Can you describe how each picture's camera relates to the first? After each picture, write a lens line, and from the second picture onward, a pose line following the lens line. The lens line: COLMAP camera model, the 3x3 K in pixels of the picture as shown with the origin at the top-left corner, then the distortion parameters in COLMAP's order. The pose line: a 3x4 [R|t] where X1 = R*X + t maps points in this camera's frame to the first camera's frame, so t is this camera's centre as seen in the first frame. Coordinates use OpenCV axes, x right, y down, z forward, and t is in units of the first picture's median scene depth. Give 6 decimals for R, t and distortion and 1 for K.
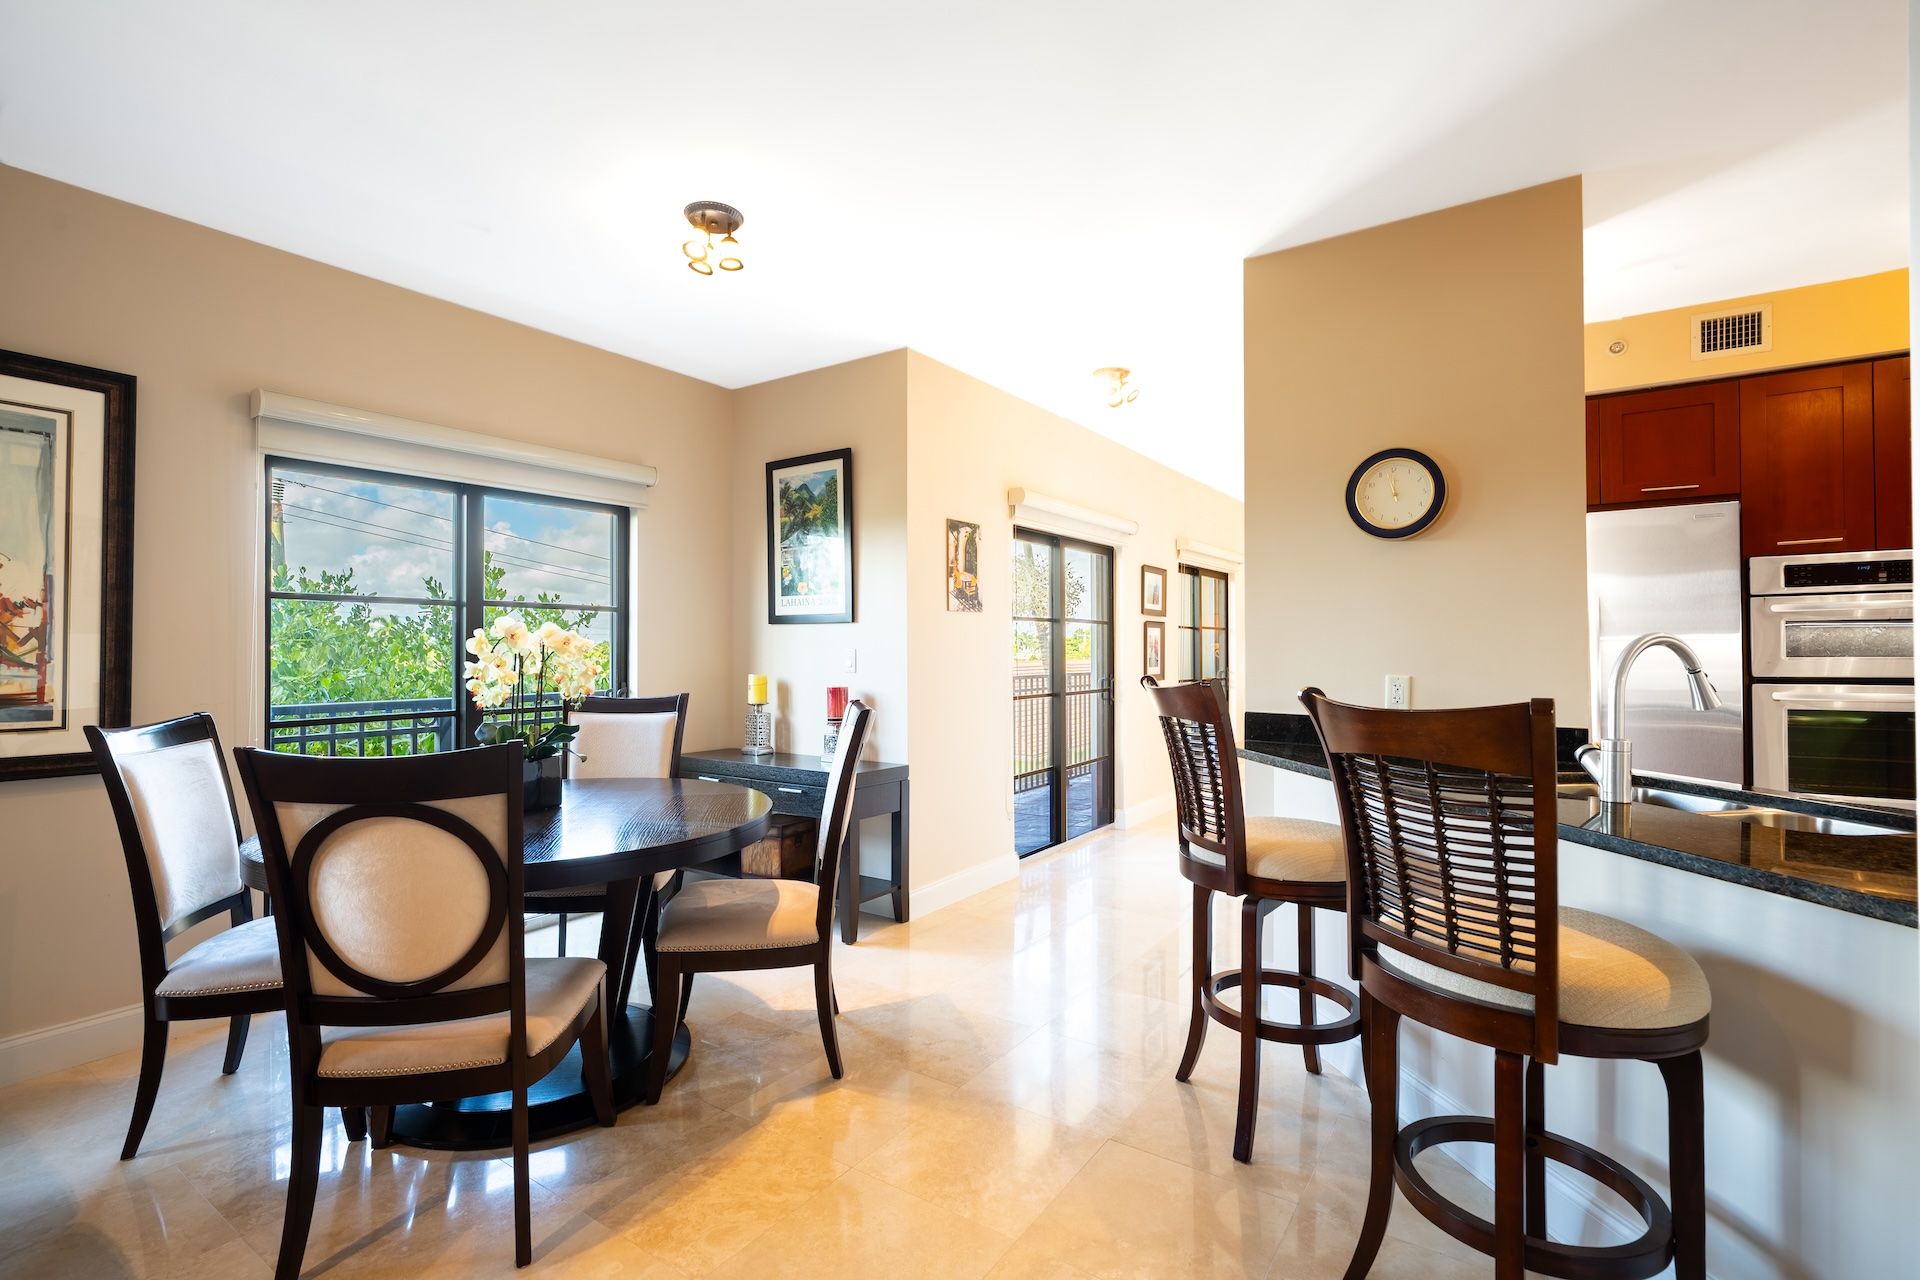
lens RADIAL K [[867.8, 0, 959.8], [0, 867.8, 639.5], [0, 0, 1]] dist [-0.006588, 0.002347]
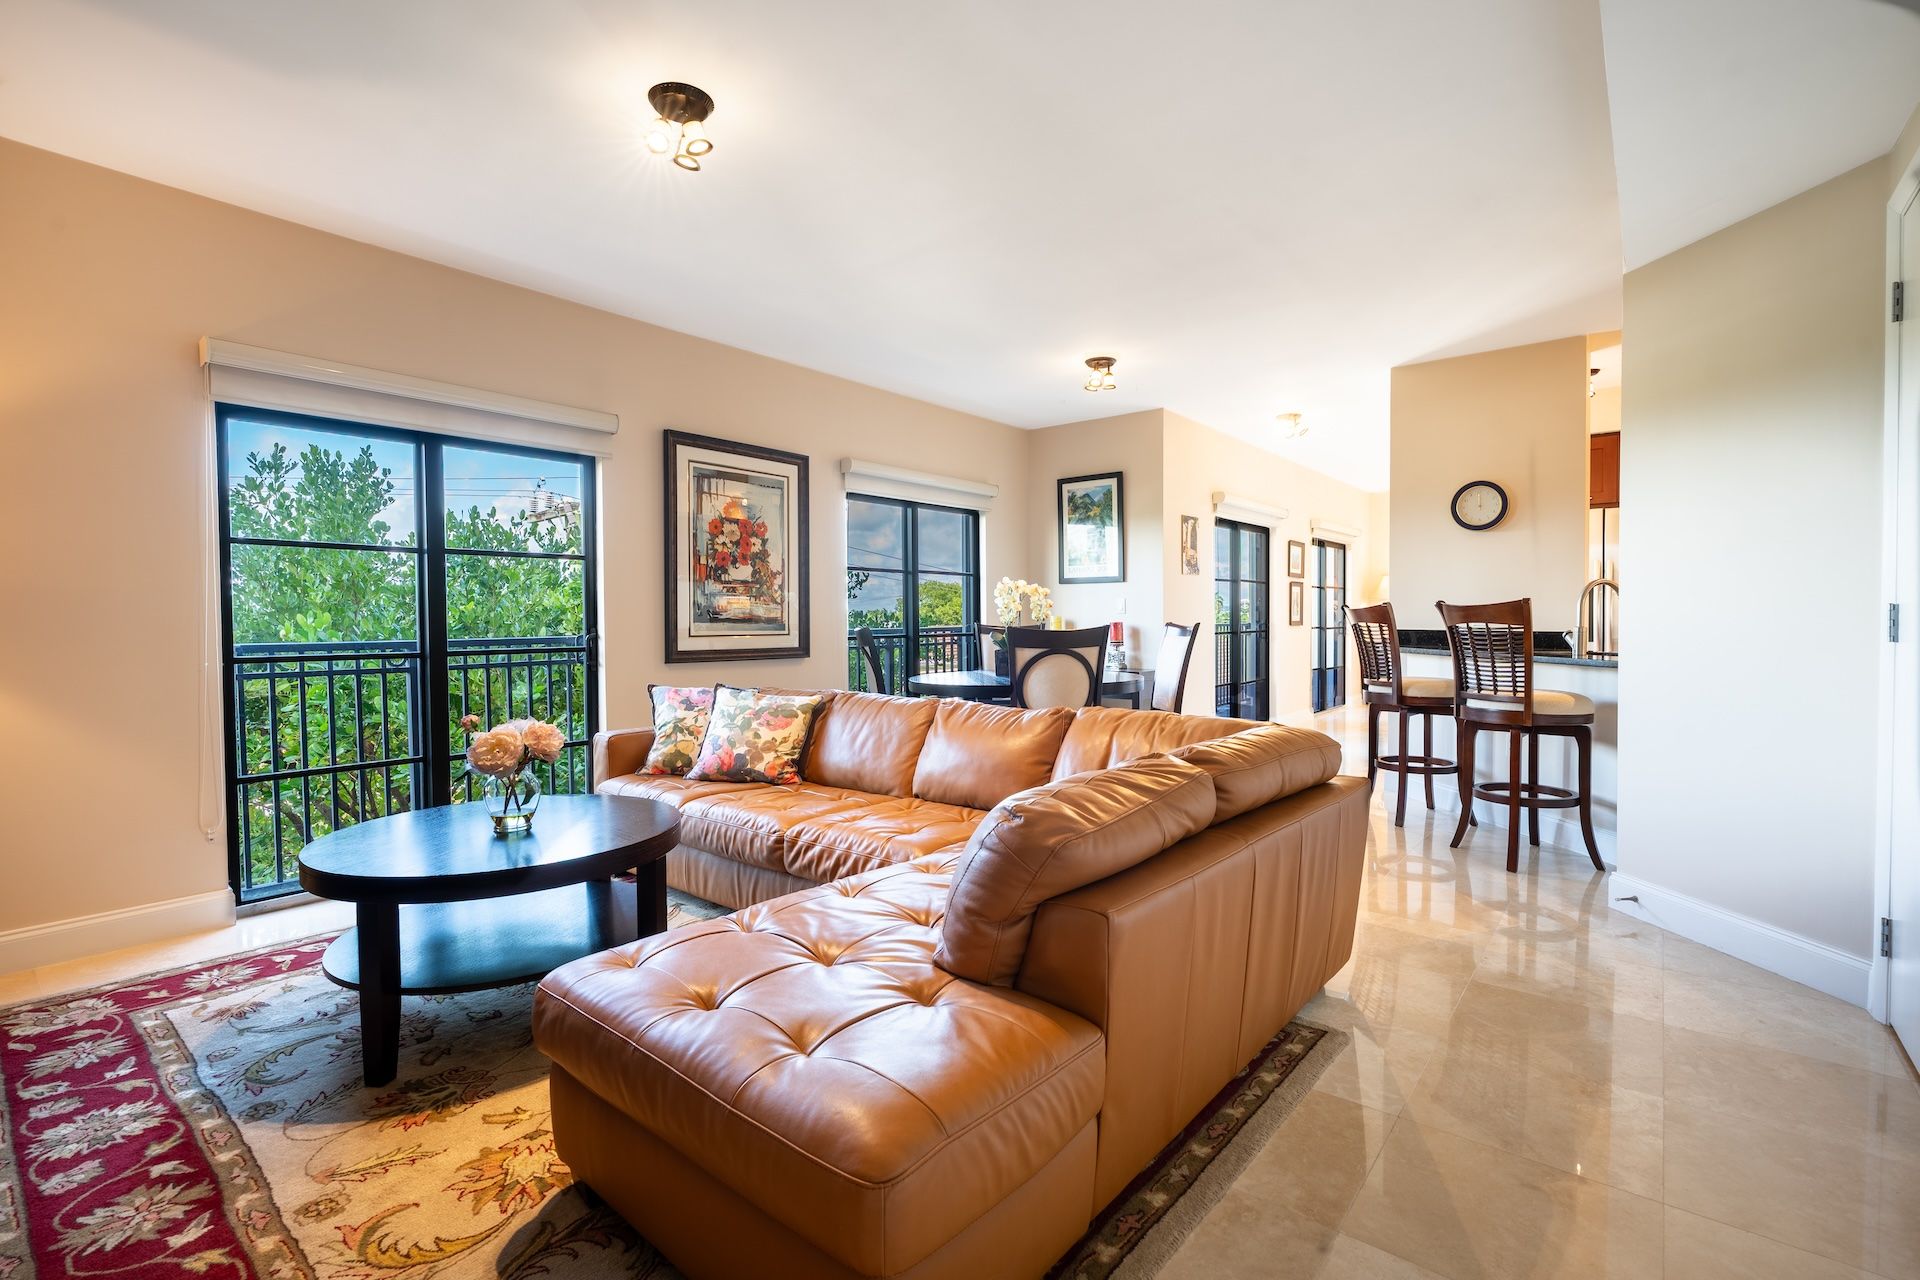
lens RADIAL K [[867.8, 0, 964.8], [0, 867.8, 638.6], [0, 0, 1]] dist [-0.006588, 0.002347]
pose [[0.997102, -0.002871, -0.076027, -0.292345], [0.005587, 0.999352, 0.035544, 0.025832], [0.075876, -0.035866, 0.996472, -0.604410]]
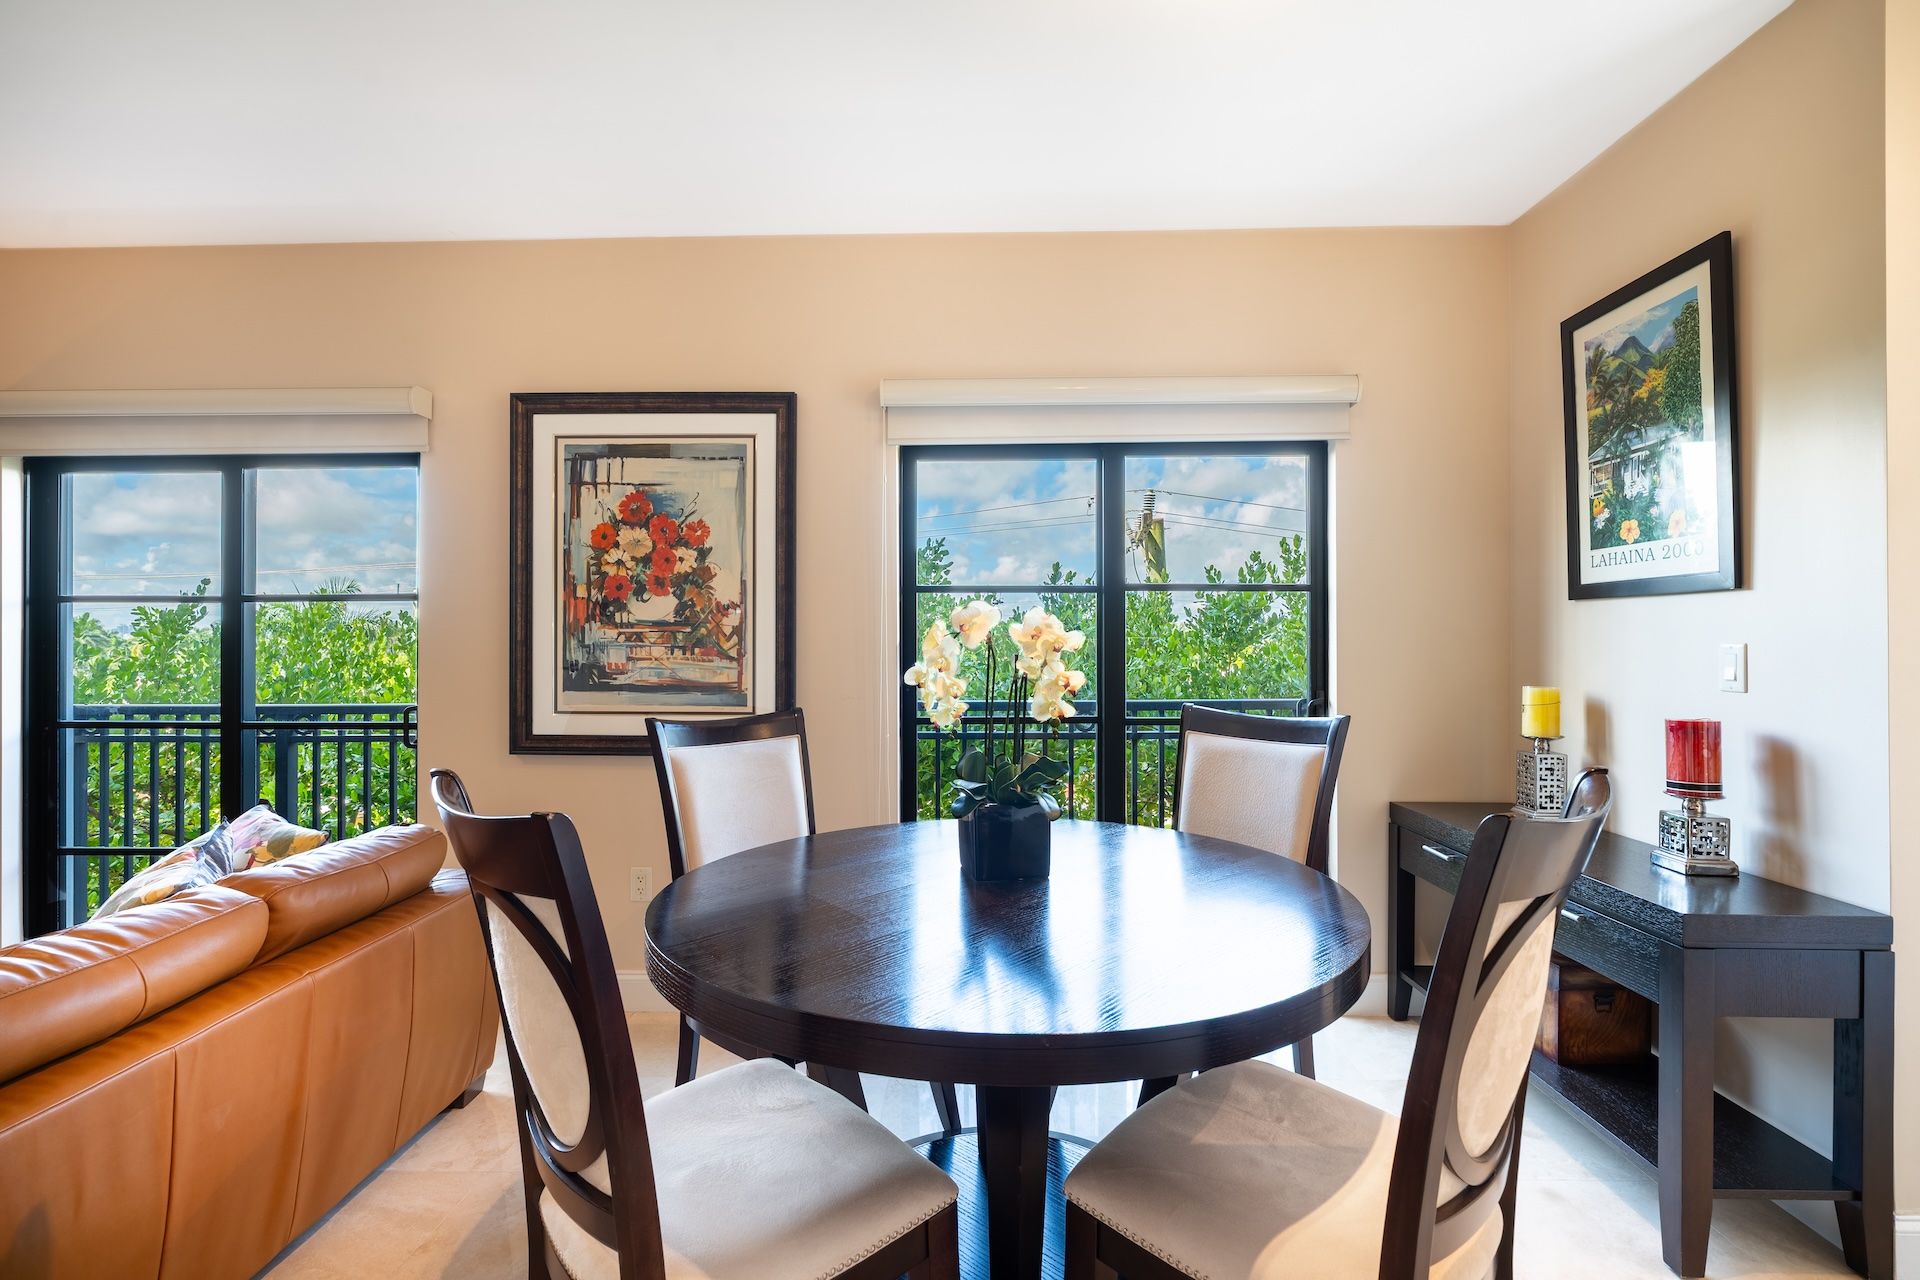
lens RADIAL K [[867.8, 0, 959.4], [0, 867.8, 640.3], [0, 0, 1]] dist [-0.006588, 0.002347]
pose [[0.547875, -0.000063, -0.836560, 0.043090], [0.011206, 0.999911, 0.007264, 0.000359], [0.836485, -0.013354, 0.547827, 0.370067]]
